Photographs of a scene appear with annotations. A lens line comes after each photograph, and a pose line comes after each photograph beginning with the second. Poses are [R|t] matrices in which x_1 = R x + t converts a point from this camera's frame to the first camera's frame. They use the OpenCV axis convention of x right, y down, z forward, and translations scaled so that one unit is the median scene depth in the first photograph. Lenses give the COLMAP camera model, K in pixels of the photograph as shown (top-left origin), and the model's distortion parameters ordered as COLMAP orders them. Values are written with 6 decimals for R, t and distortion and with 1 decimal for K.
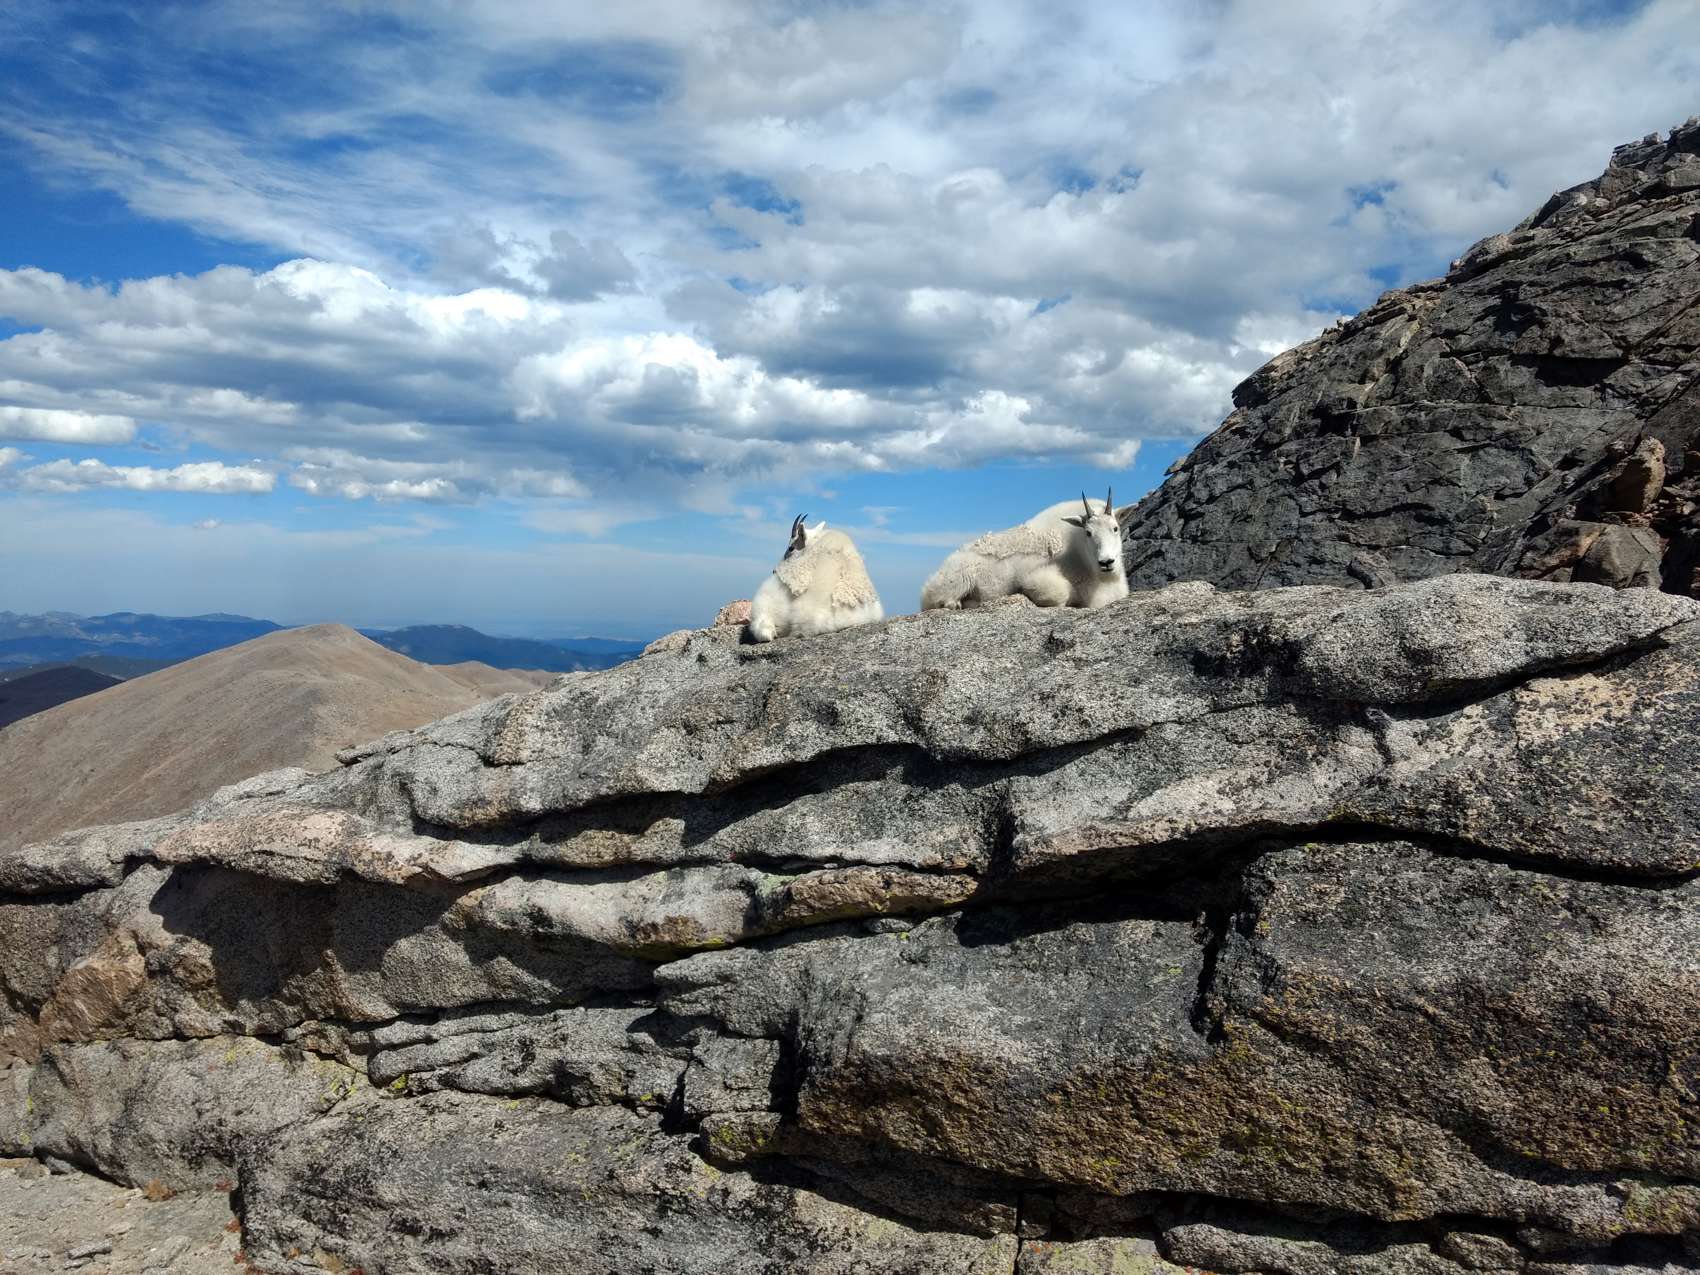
lens RADIAL K [[1329.3, 0, 859.3], [0, 1329.3, 649.2], [0, 0, 1]] dist [0.008211, 0.035048]
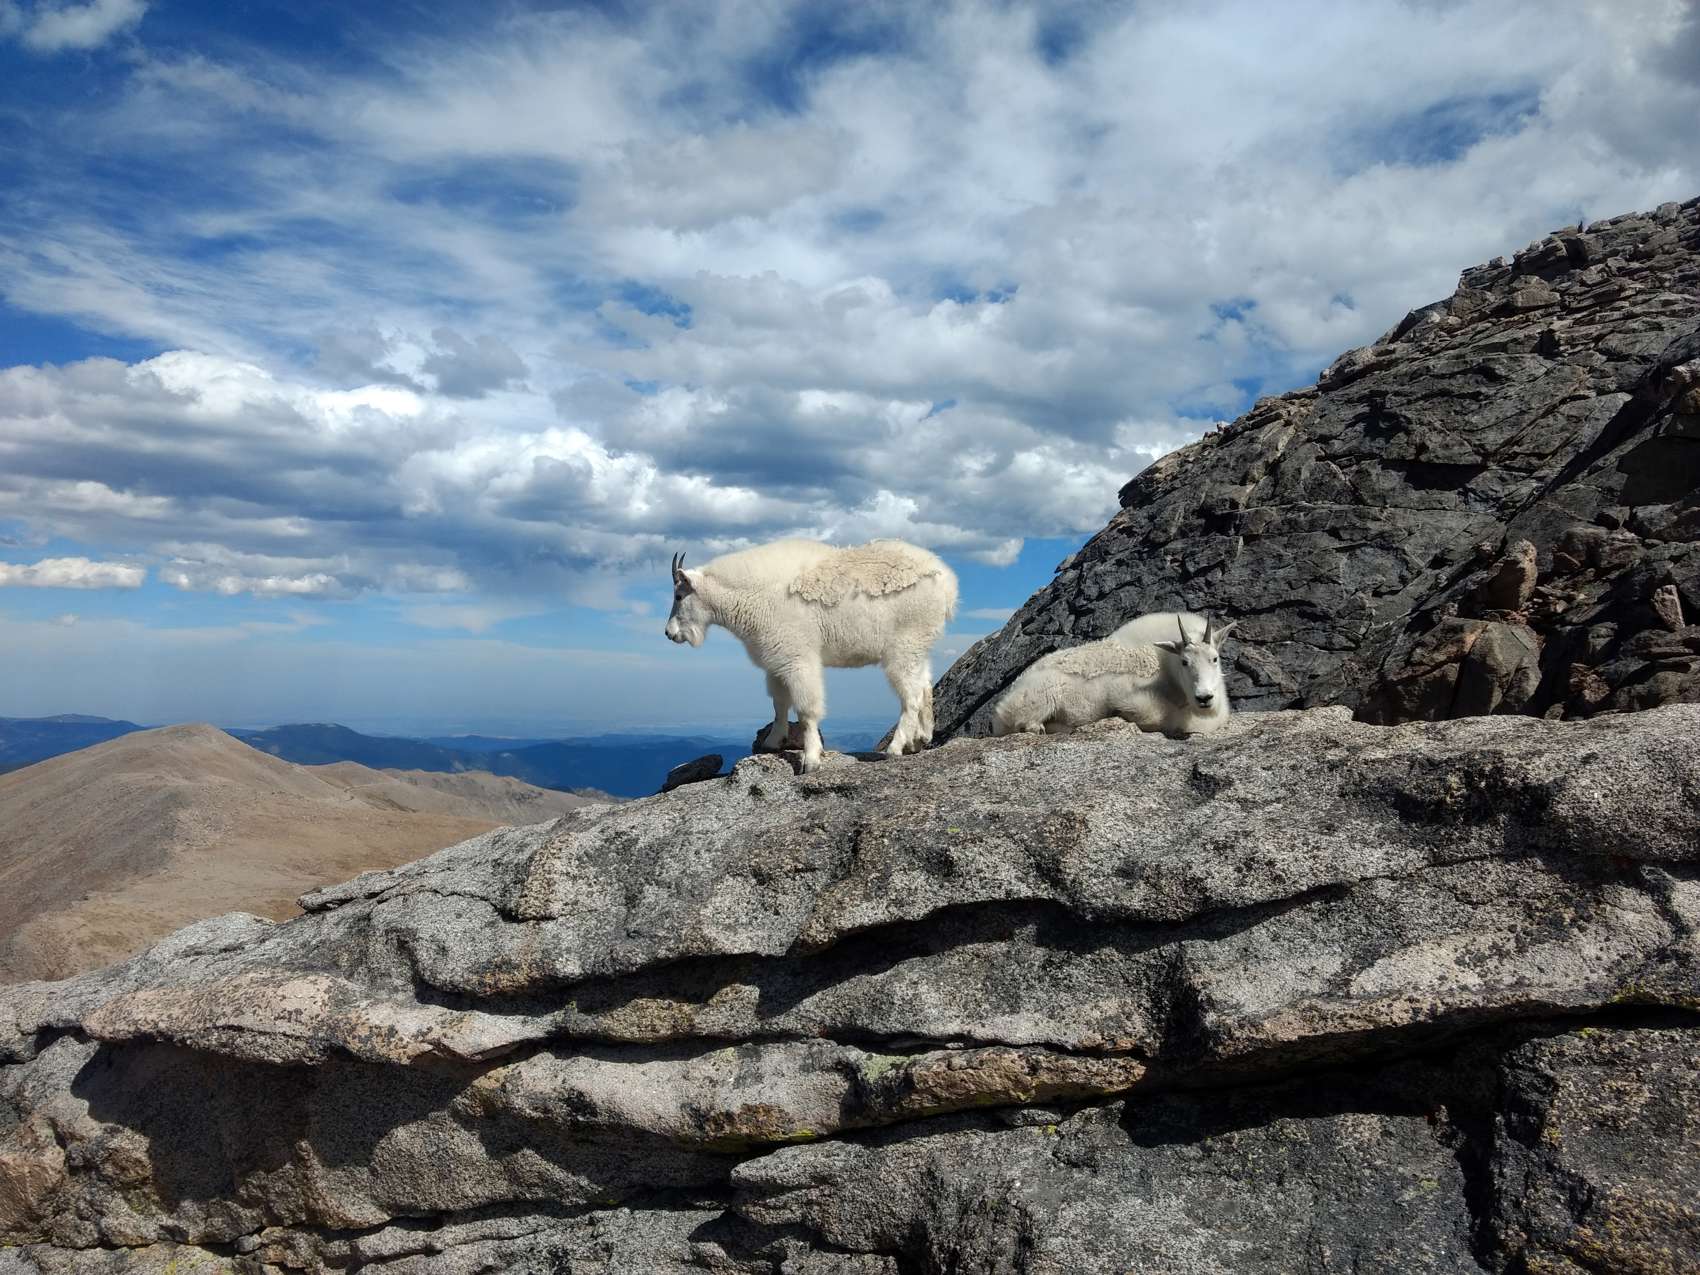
lens RADIAL K [[1329.3, 0, 845.8], [0, 1329.3, 626.9], [0, 0, 1]] dist [0.008211, 0.035048]
pose [[0.997055, -0.001571, 0.076674, -0.009914], [0.008323, 0.996102, -0.087816, -0.001891], [-0.076237, 0.088195, 0.993181, 0.008409]]
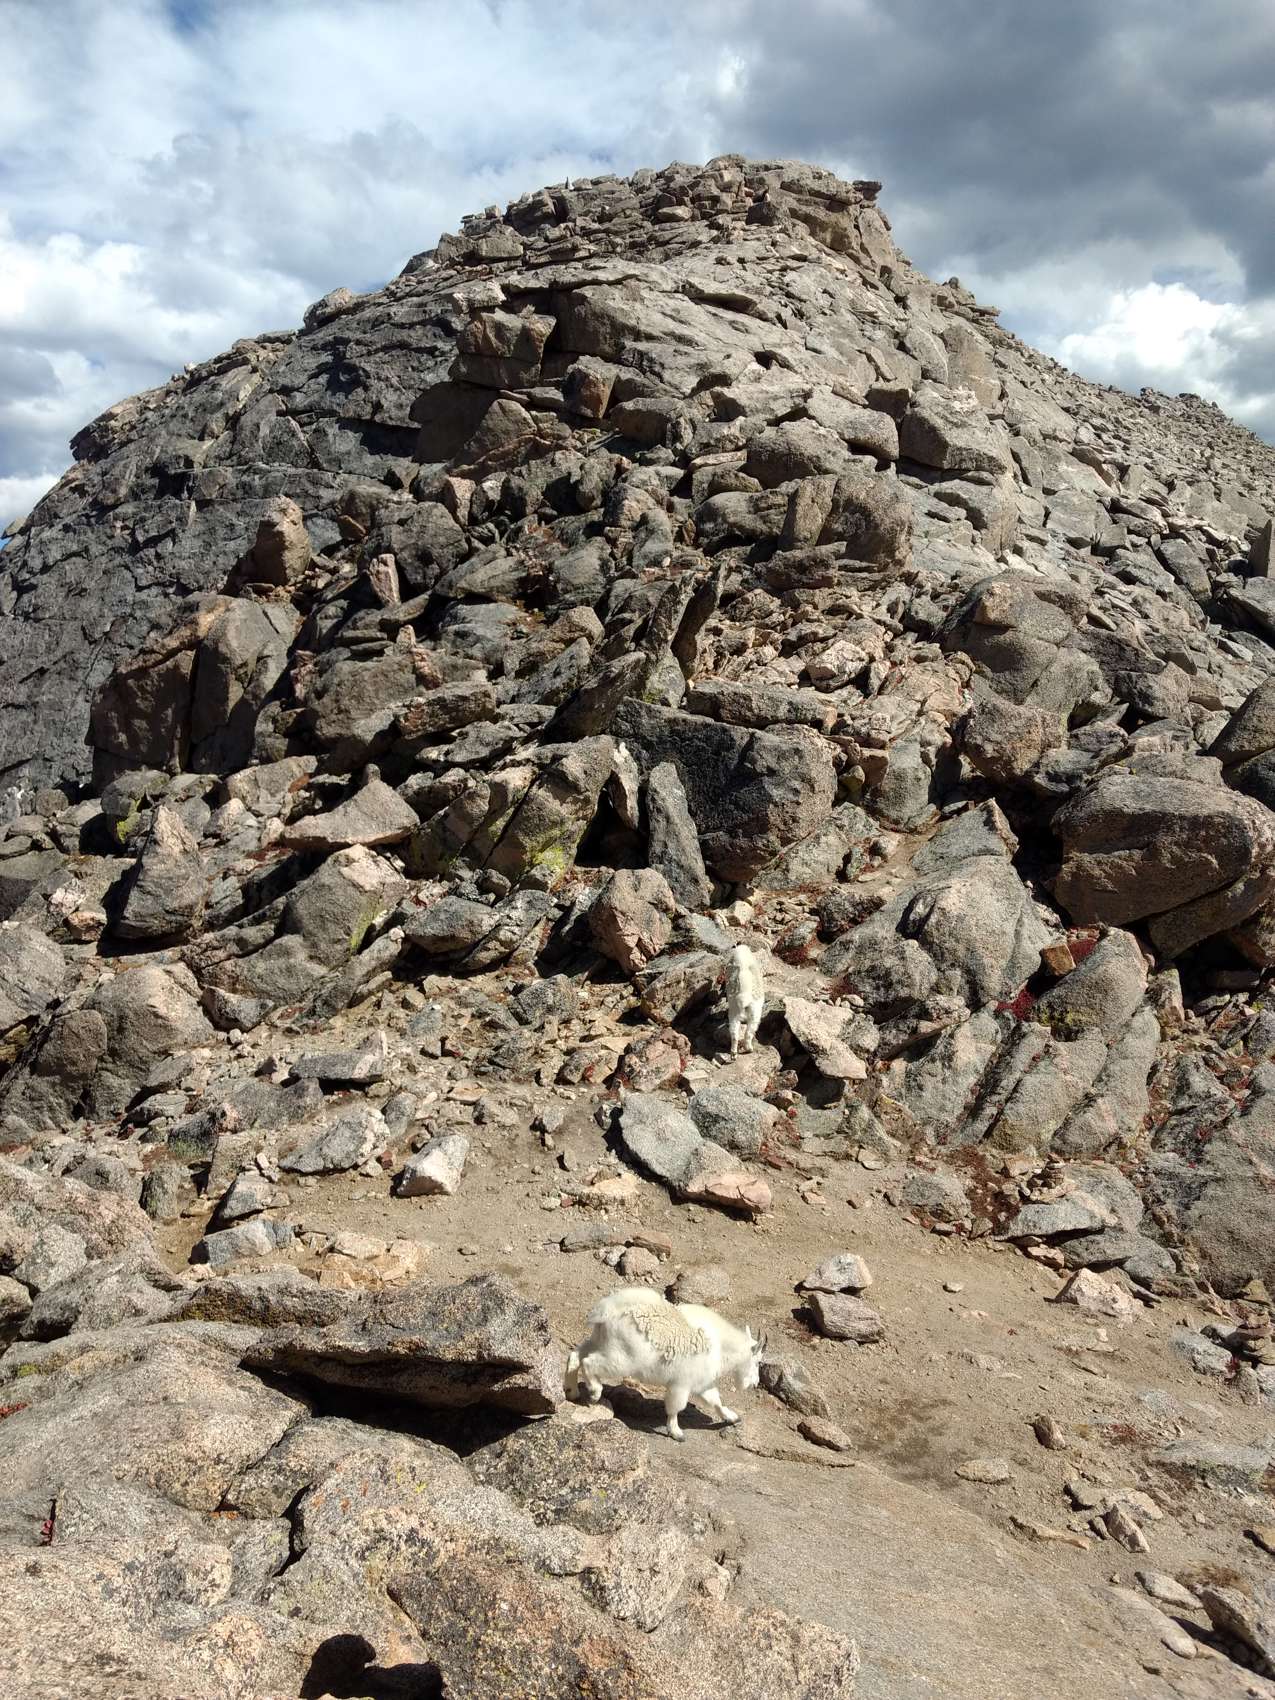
lens RADIAL K [[1324.6, 0, 650.5], [0, 1324.6, 837.2], [0, 0, 1]] dist [0.011213, 0.029195]
pose [[0.860248, -0.077716, 0.503918, 0.185246], [0.037033, 0.995229, 0.090268, -0.005772], [-0.508529, -0.058991, 0.859022, 0.080382]]
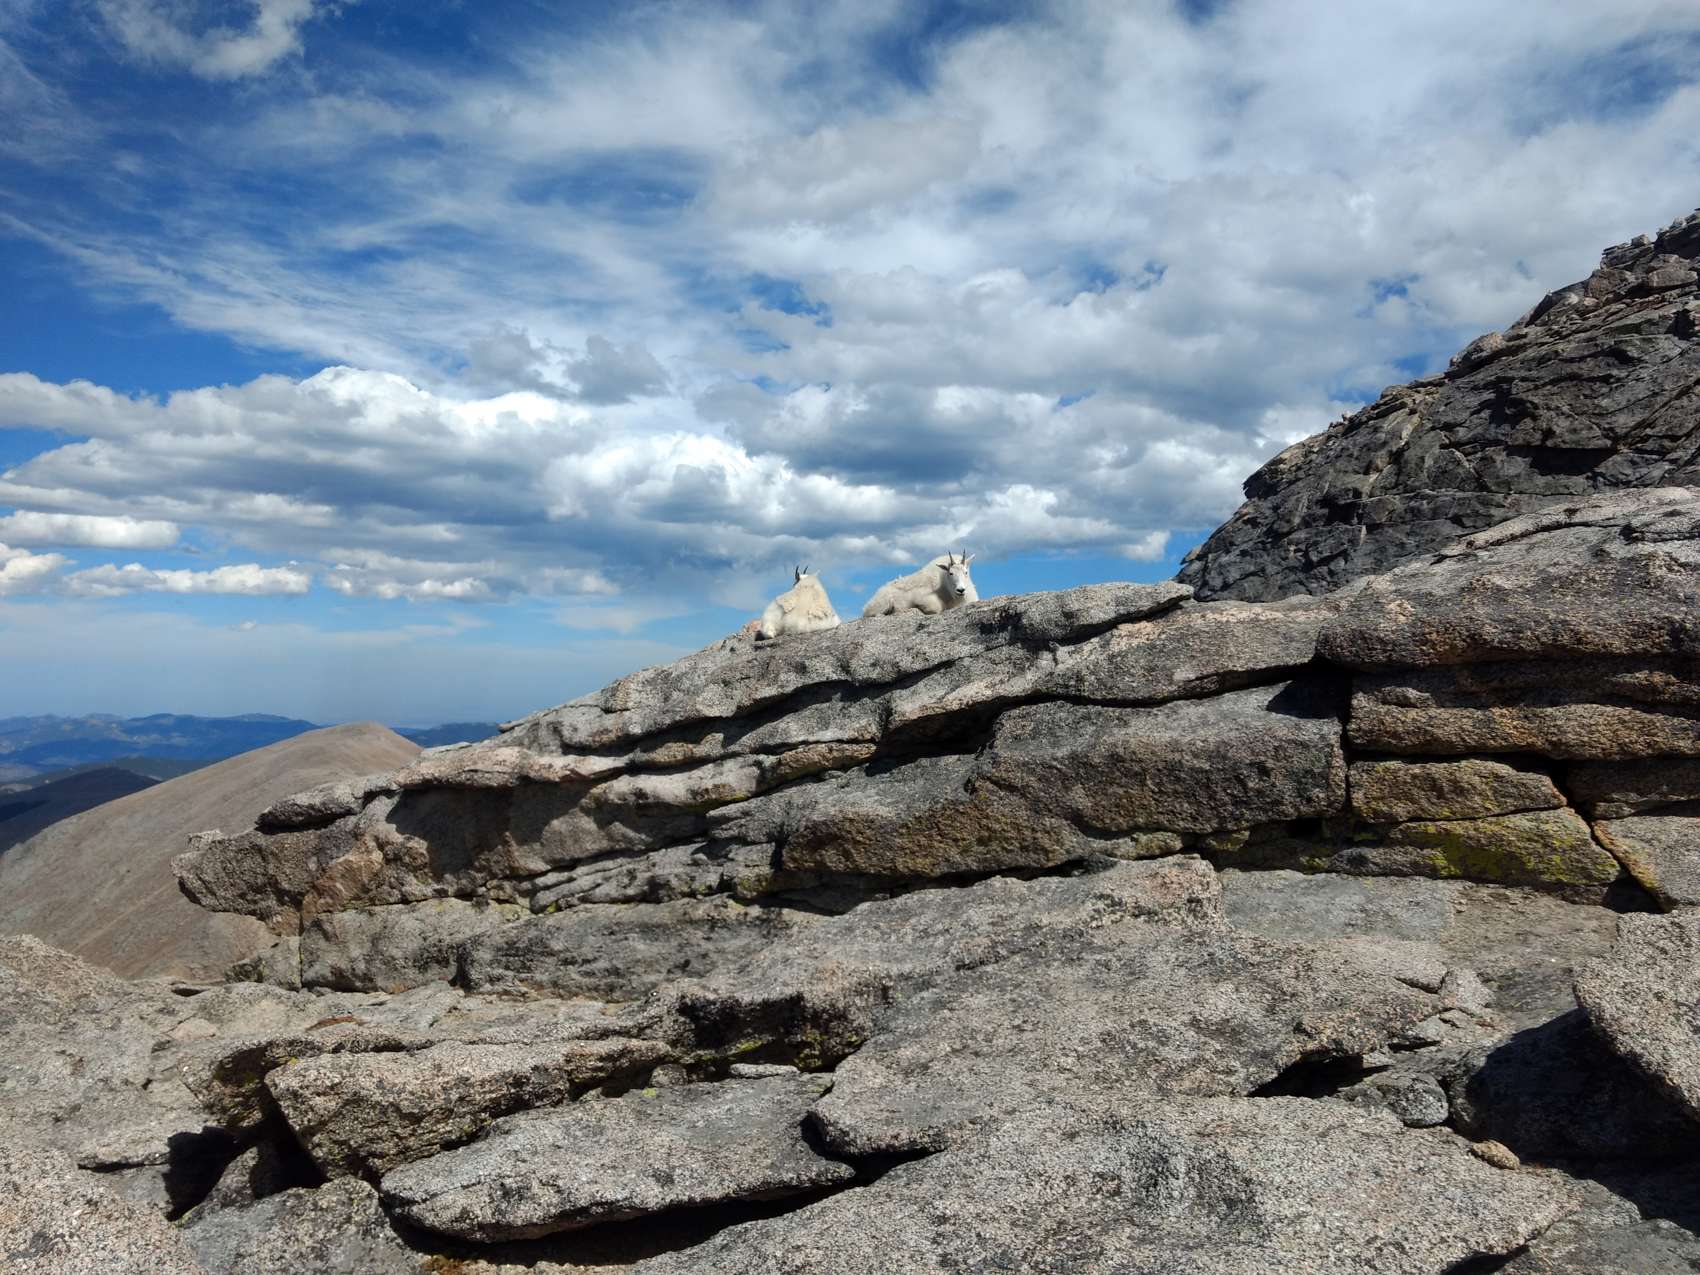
lens RADIAL K [[1358.3, 0, 860.4], [0, 1358.3, 625.4], [0, 0, 1]] dist [0.019086, 0.030365]
pose [[0.999708, -0.010585, -0.021715, 0.006548], [0.008585, 0.995886, -0.090207, 0.010550], [0.022580, 0.089994, 0.995686, -0.057669]]
